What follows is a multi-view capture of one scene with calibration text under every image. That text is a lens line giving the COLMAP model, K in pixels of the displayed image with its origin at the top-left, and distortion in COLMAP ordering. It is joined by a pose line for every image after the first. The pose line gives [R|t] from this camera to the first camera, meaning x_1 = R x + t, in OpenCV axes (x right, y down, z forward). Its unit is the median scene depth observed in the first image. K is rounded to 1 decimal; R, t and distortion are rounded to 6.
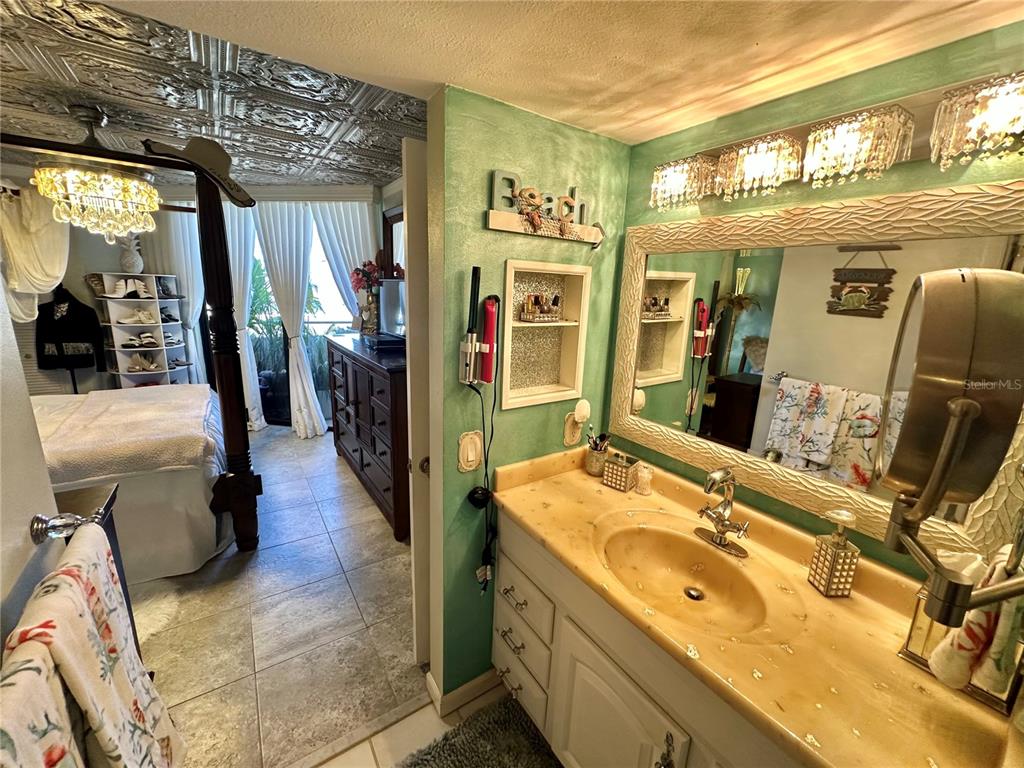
lens RADIAL K [[409.5, 0, 512.0], [0, 409.5, 384.0], [0, 0, 1]] dist [0.000171, -0.000611]
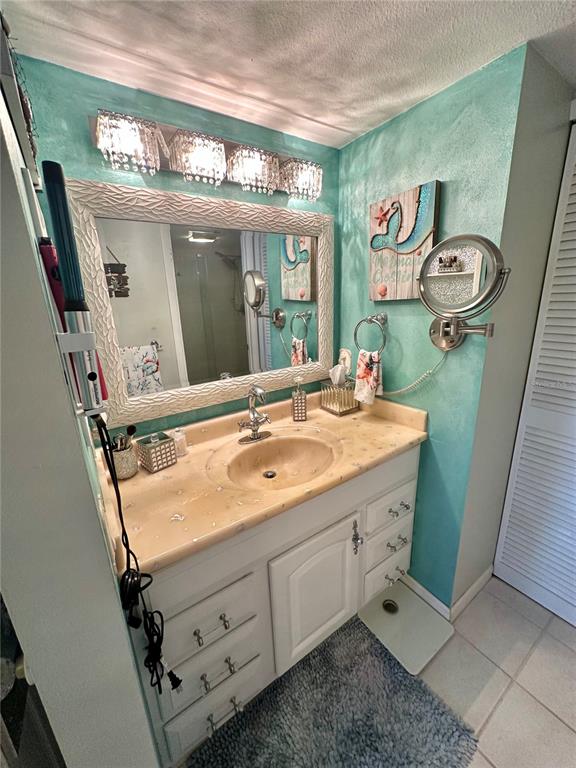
lens RADIAL K [[307.1, 0, 288.0], [0, 307.1, 384.0], [0, 0, 1]] dist [0.000171, -0.000611]
pose [[-0.003301, -0.309772, 0.950805, -0.473416], [0.261335, 0.917500, 0.299828, -0.089200], [-0.965243, 0.249468, 0.077925, 0.742671]]
